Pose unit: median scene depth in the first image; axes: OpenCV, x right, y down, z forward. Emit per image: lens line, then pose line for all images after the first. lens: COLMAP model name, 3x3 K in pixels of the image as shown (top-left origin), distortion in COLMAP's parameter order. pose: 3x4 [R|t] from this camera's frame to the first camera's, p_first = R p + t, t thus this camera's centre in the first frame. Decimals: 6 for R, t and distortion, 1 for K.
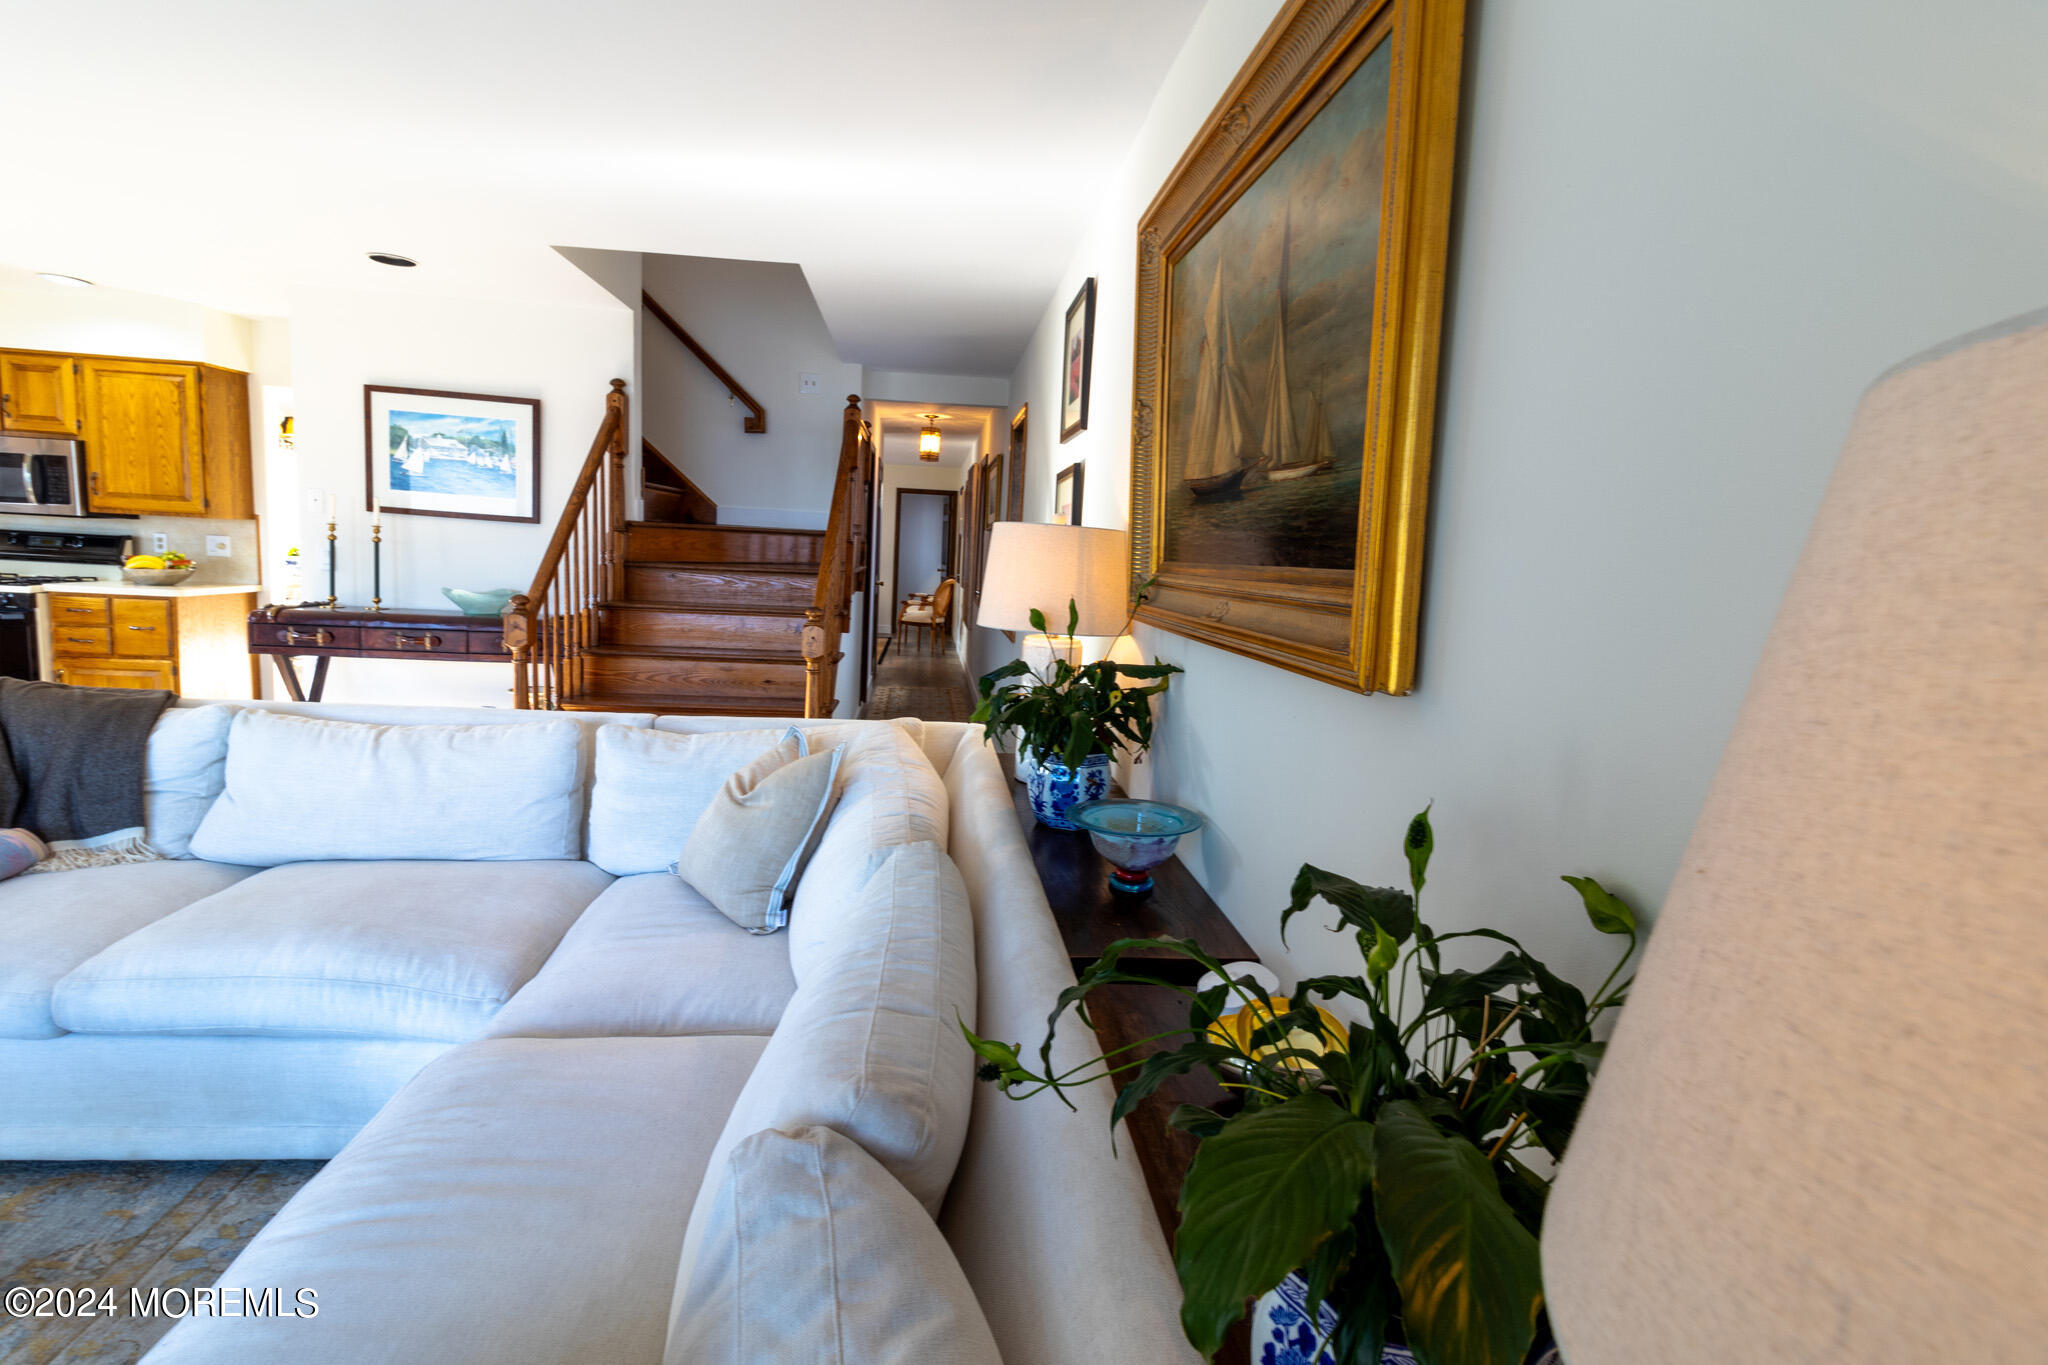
lens RADIAL K [[936.8, 0, 1025.3], [0, 936.8, 650.4], [0, 0, 1]] dist [-0.000629, 0.000373]
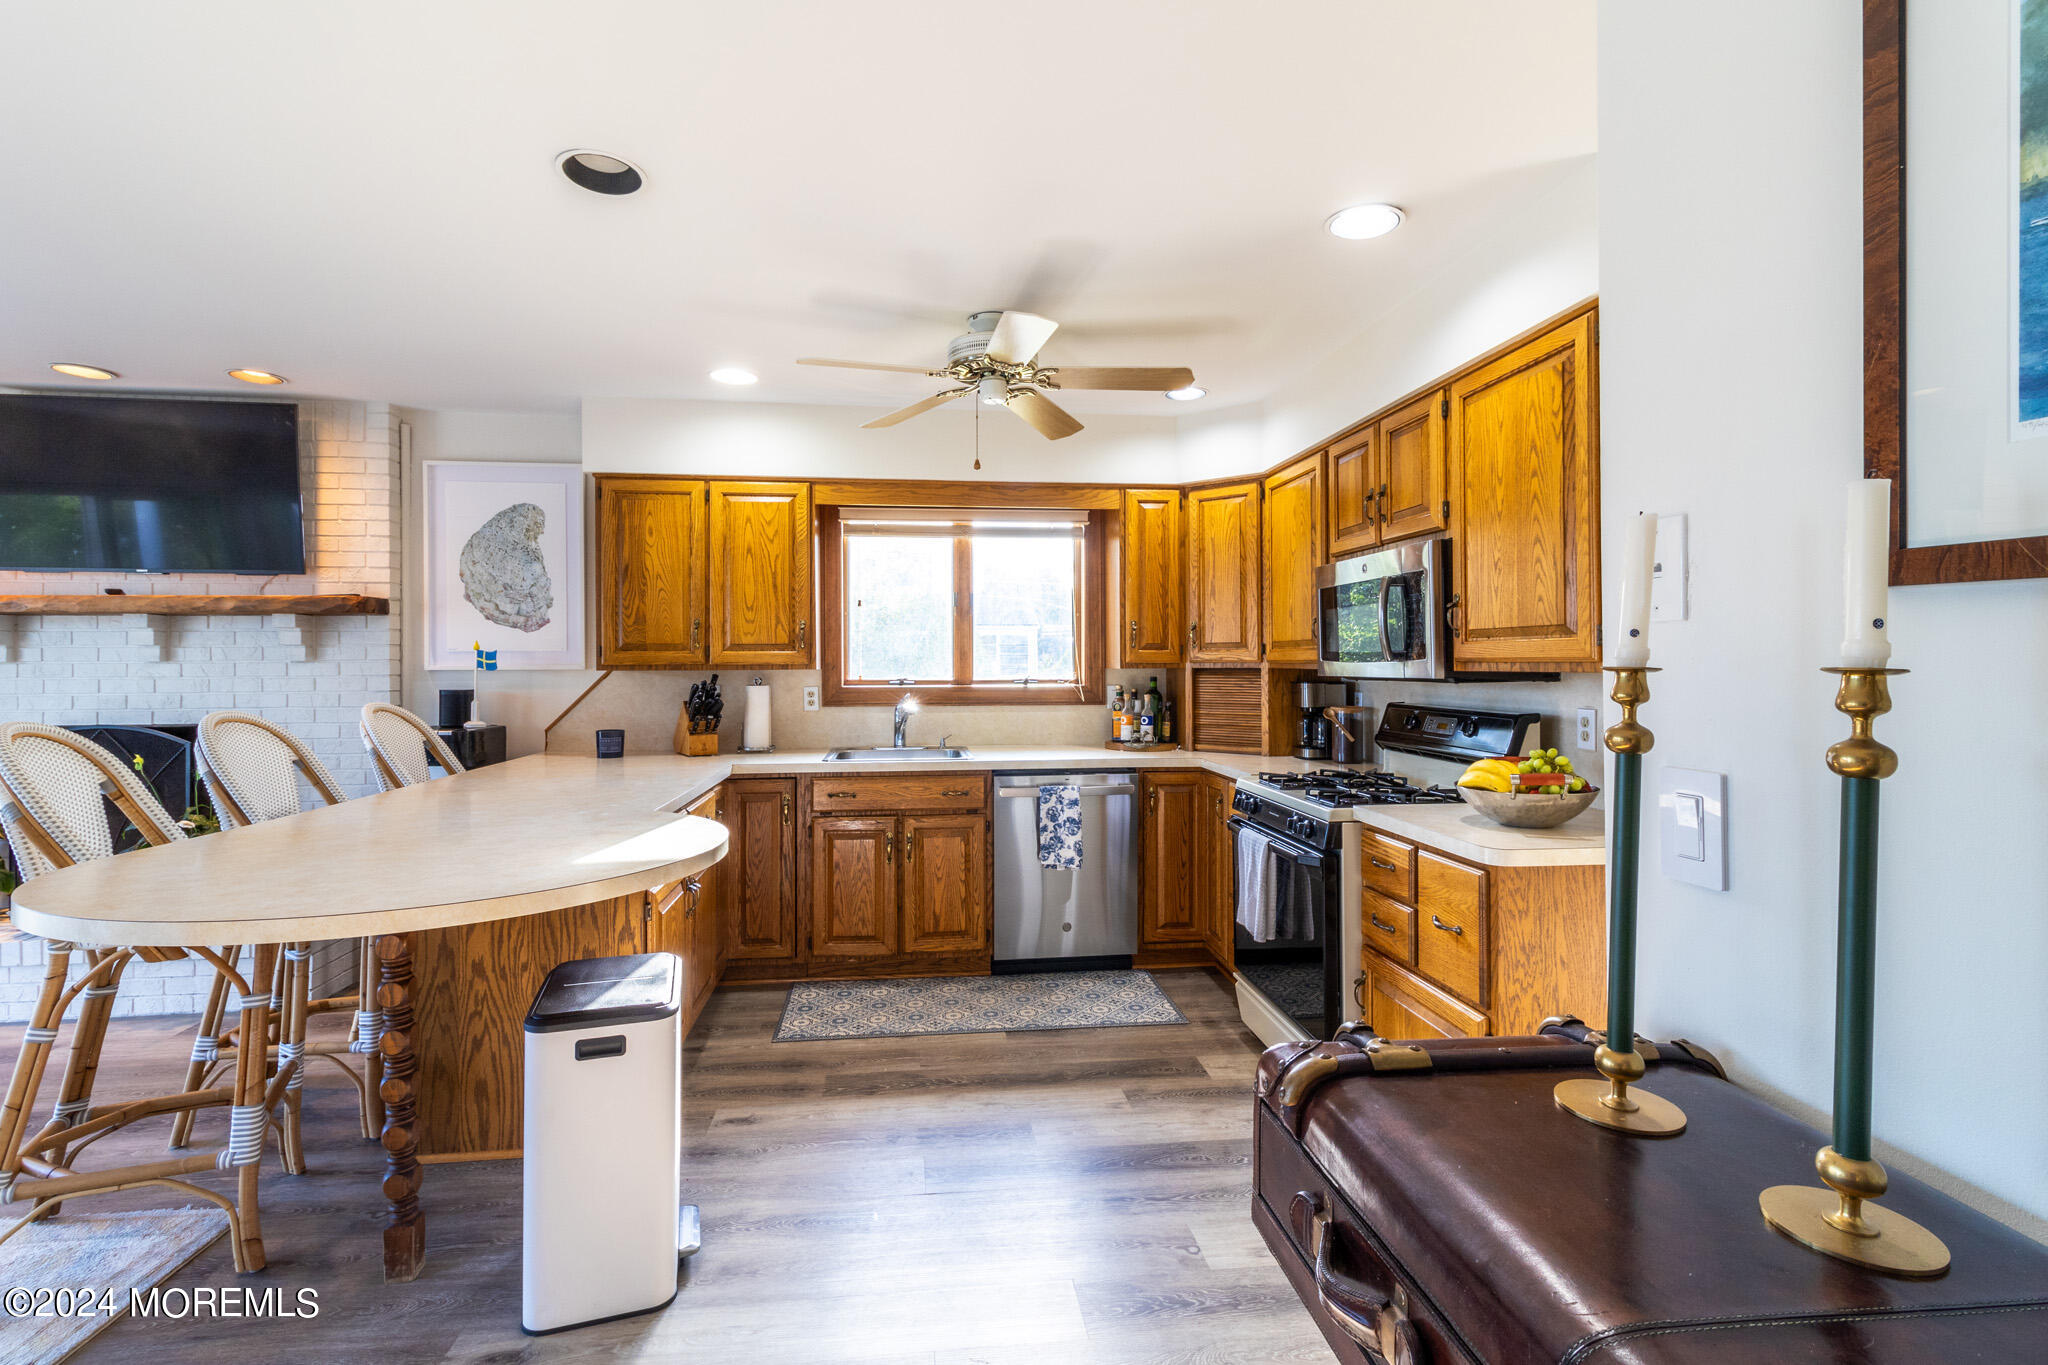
lens RADIAL K [[936.8, 0, 1016.4], [0, 936.8, 665.6], [0, 0, 1]] dist [-0.000629, 0.000373]
pose [[-0.000425, -0.053771, -0.998553, -0.486876], [-0.103487, 0.993194, -0.053438, -0.099808], [0.994631, 0.103314, -0.005987, 0.777250]]
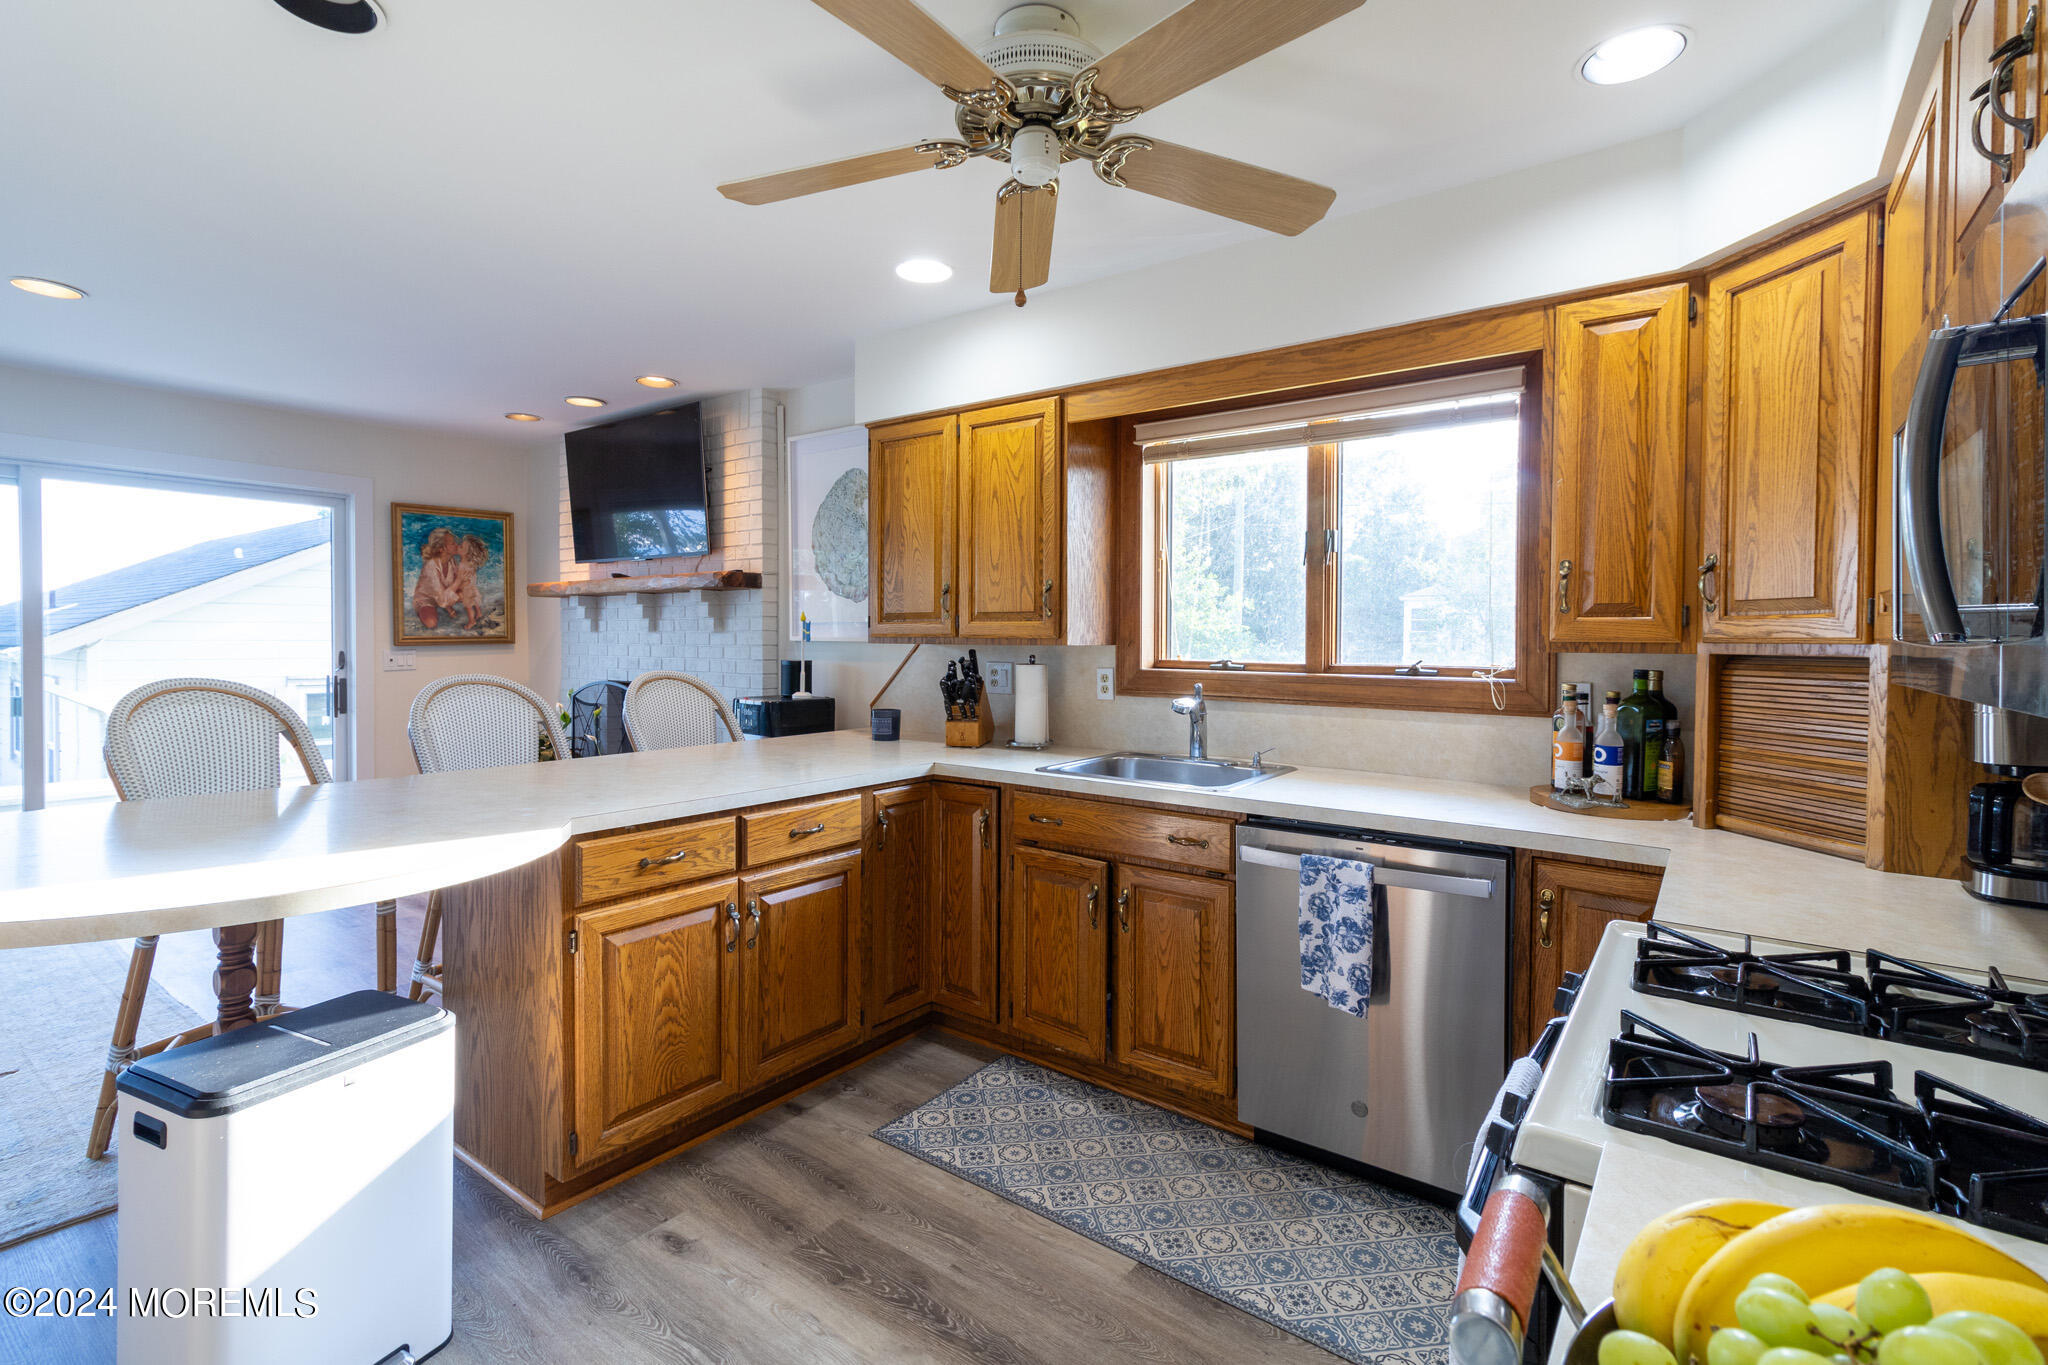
lens RADIAL K [[936.8, 0, 1013.8], [0, 936.8, 658.7], [0, 0, 1]] dist [-0.000629, 0.000373]
pose [[-0.692509, -0.042101, -0.720180, -0.840493], [-0.120787, 0.990970, 0.058214, -0.144998], [0.711225, 0.127302, -0.691341, 0.998464]]
